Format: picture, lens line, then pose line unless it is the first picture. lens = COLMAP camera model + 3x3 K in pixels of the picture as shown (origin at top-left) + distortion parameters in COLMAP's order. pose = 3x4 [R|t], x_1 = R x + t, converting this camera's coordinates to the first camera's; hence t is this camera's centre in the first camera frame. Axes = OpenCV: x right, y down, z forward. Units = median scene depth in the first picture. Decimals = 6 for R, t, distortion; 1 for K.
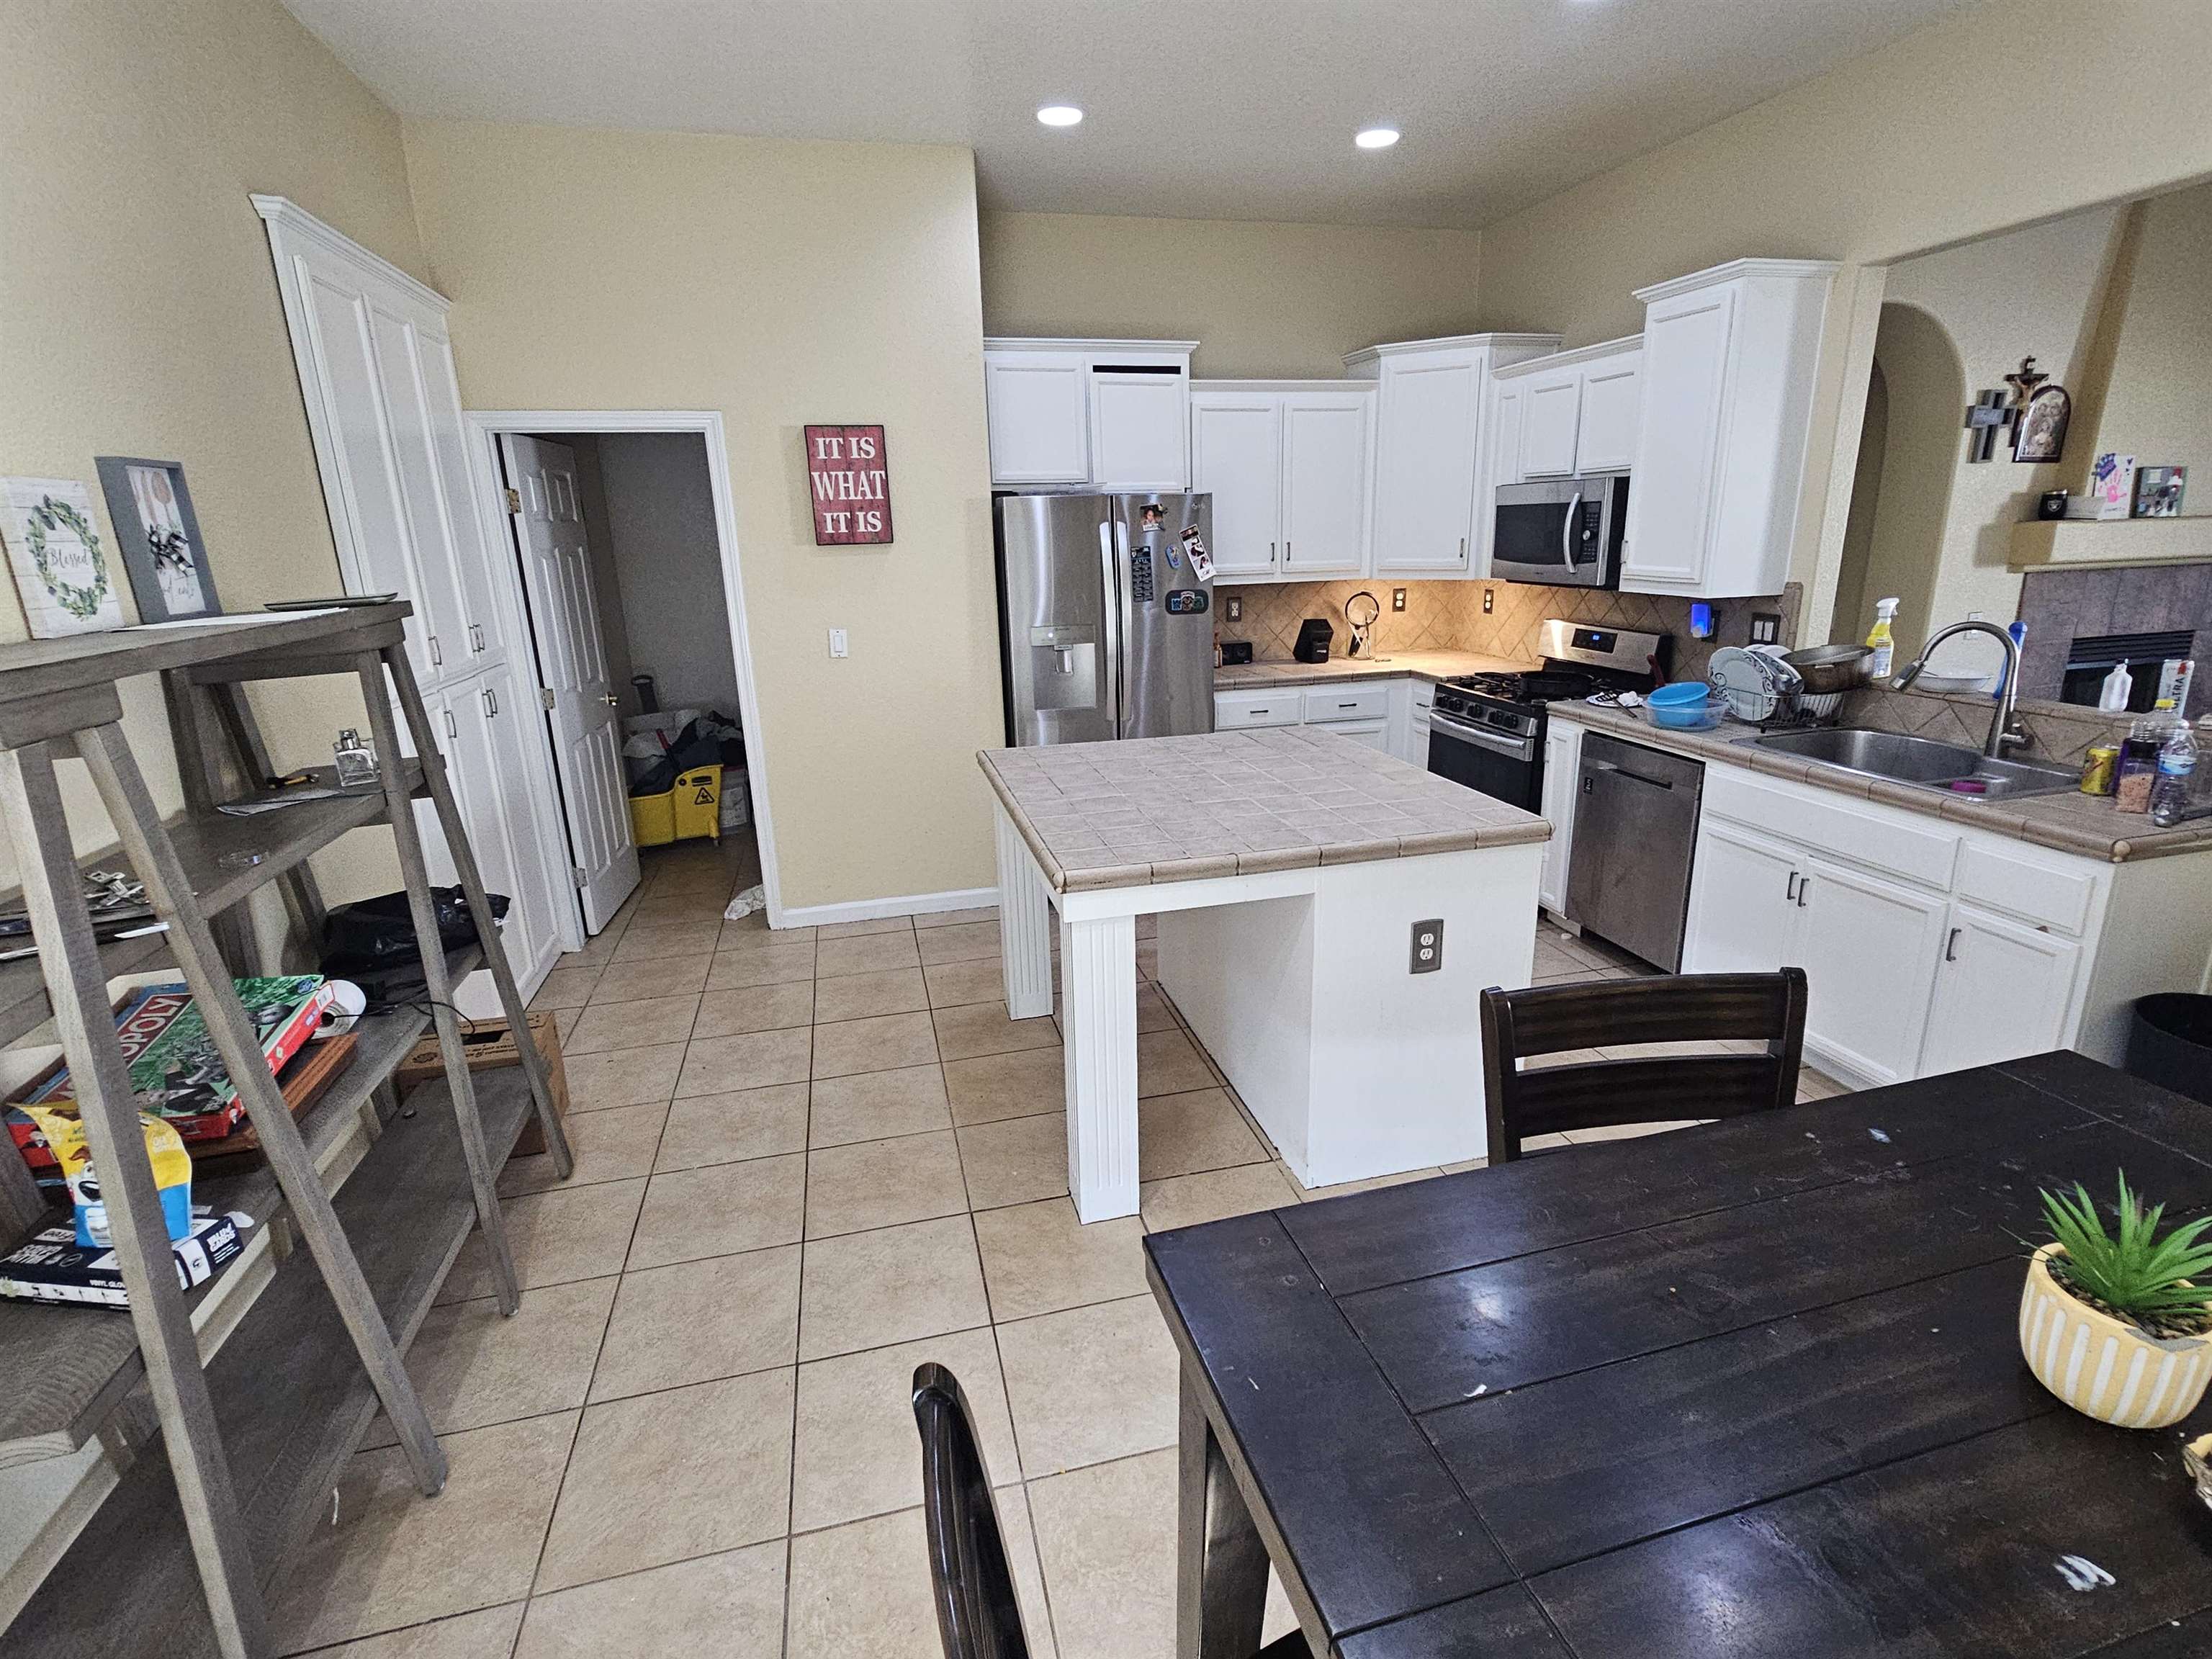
lens RADIAL K [[1060.7, 0, 1115.8], [0, 1060.7, 825.4], [0, 0, 1]] dist [-0.004165, -0.000339]
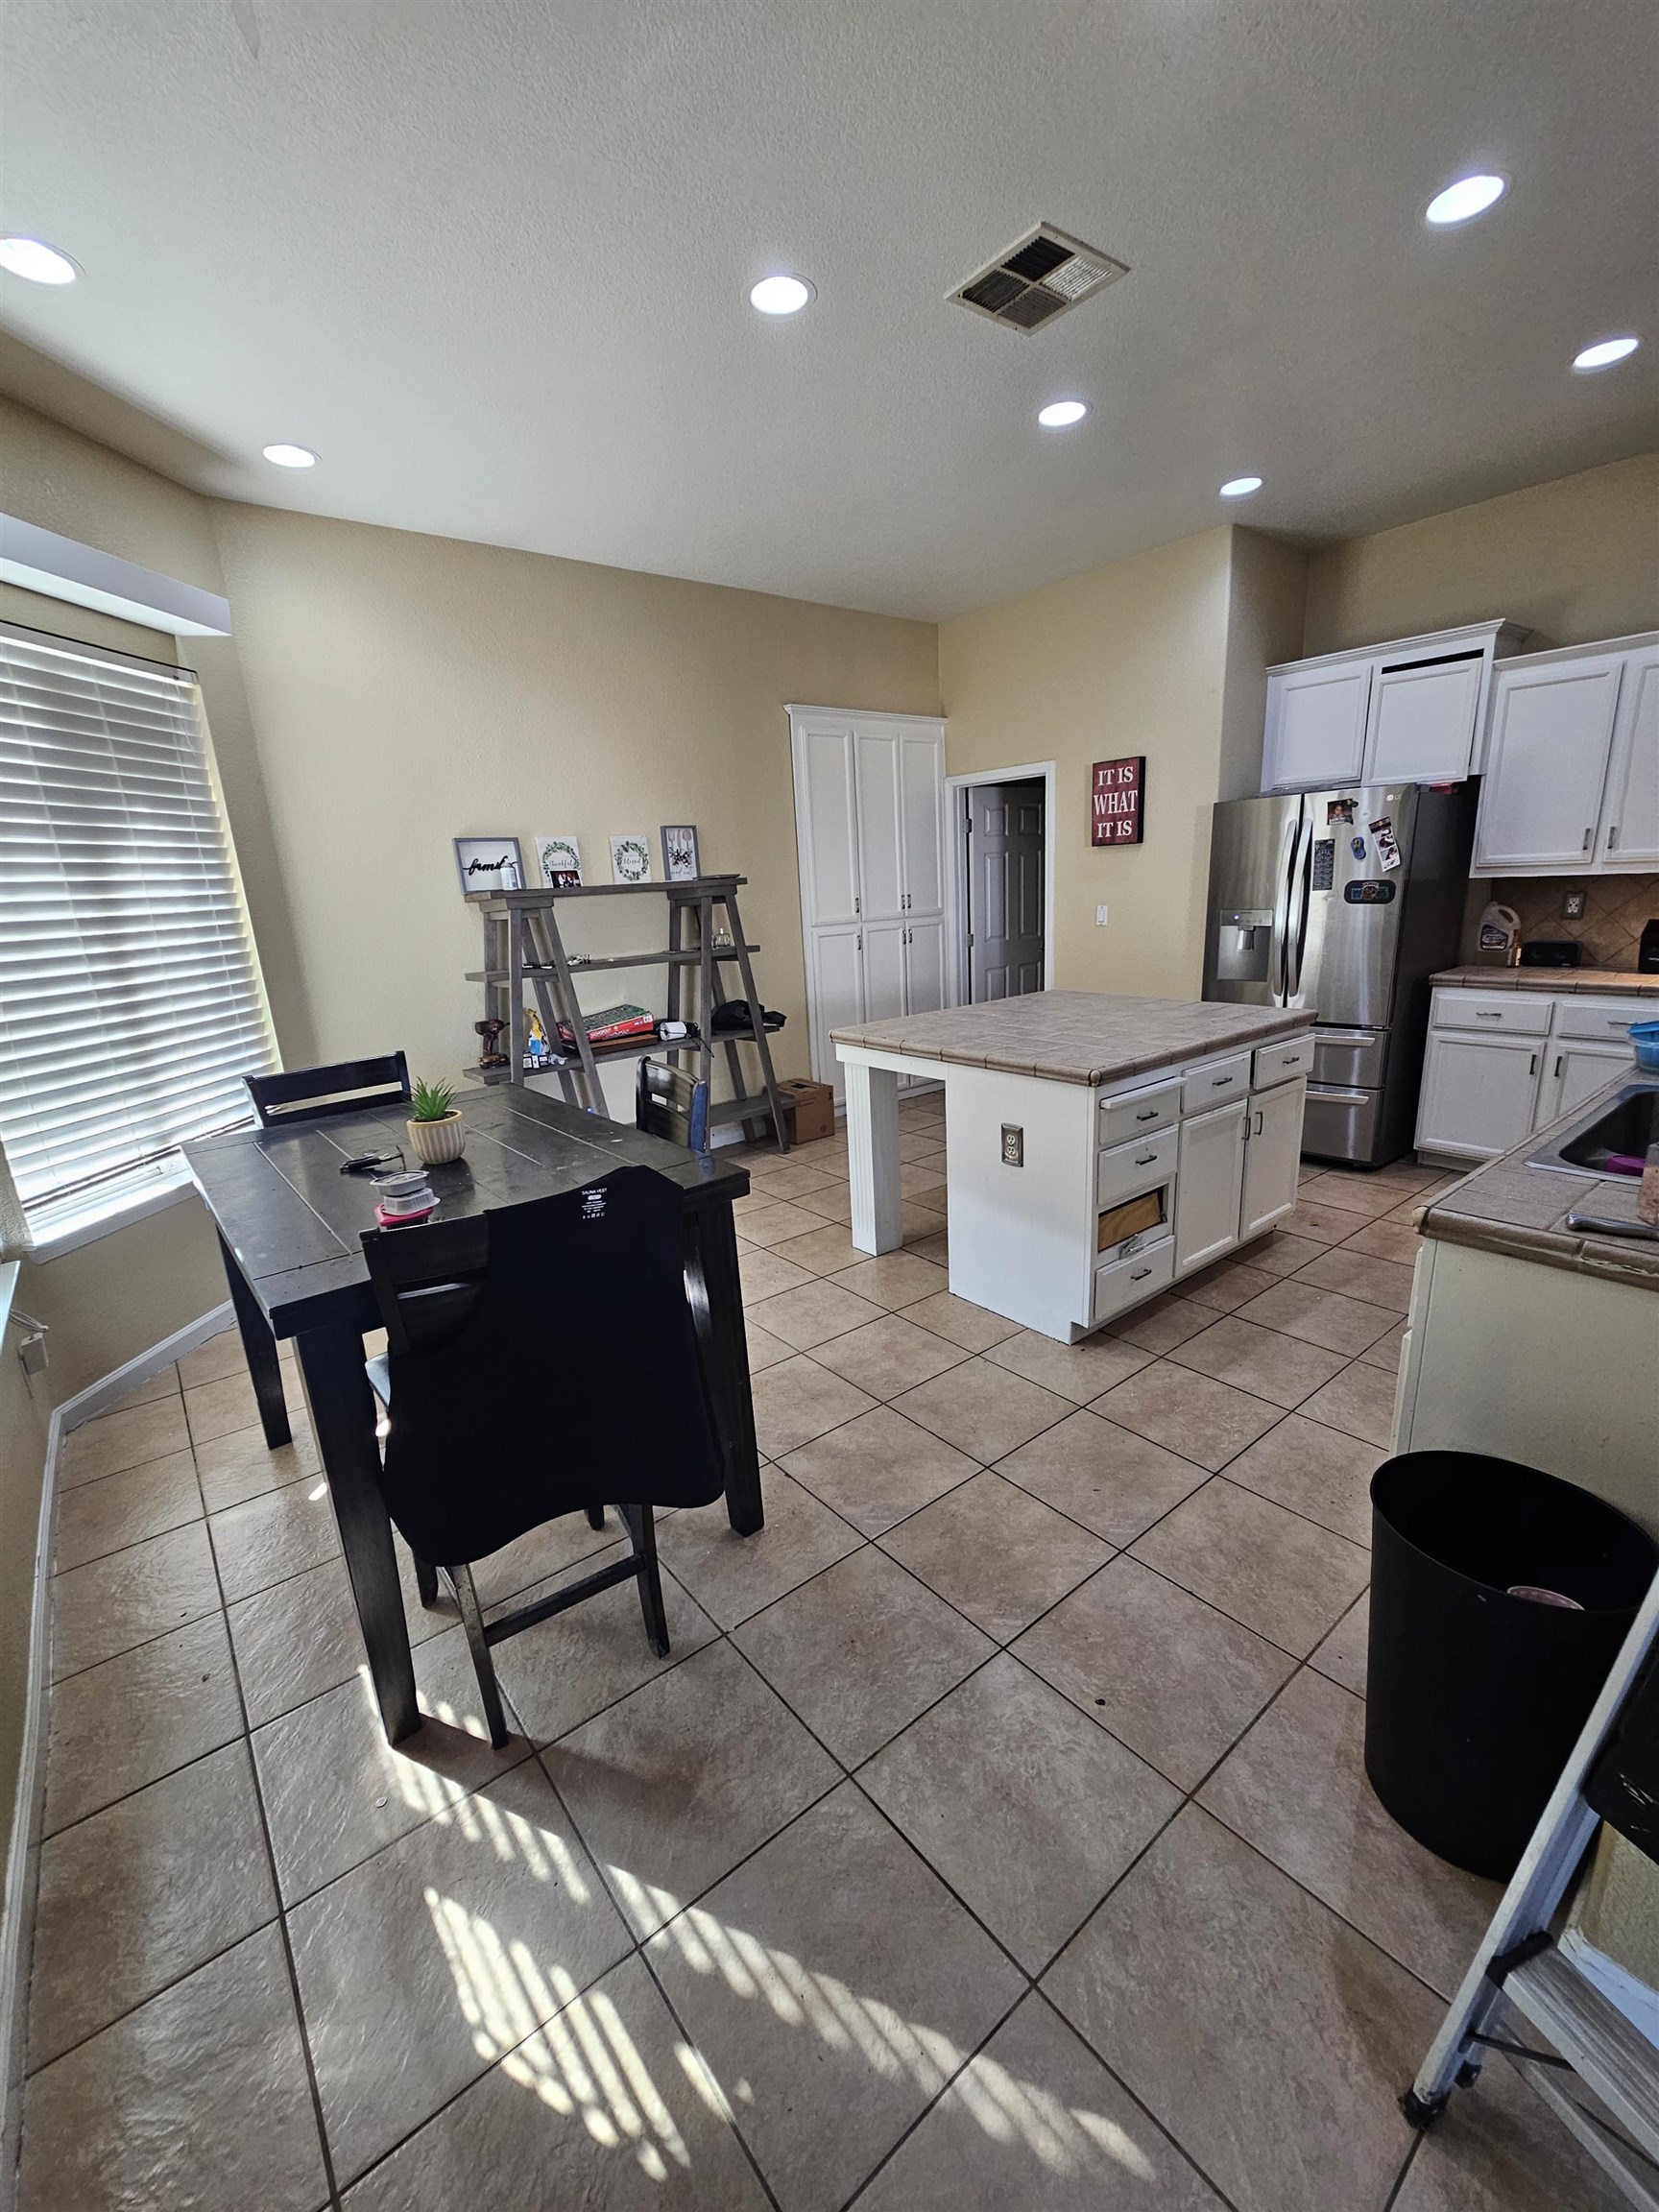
lens RADIAL K [[899.4, 0, 829.3], [0, 899.4, 1113.4], [0, 0, 1]] dist [-0.002557, -0.000071]
pose [[0.411368, 0.236230, -0.880325, 0.735442], [-0.208931, 0.964553, 0.161201, -0.036419], [0.887200, 0.117614, 0.446142, 0.179457]]
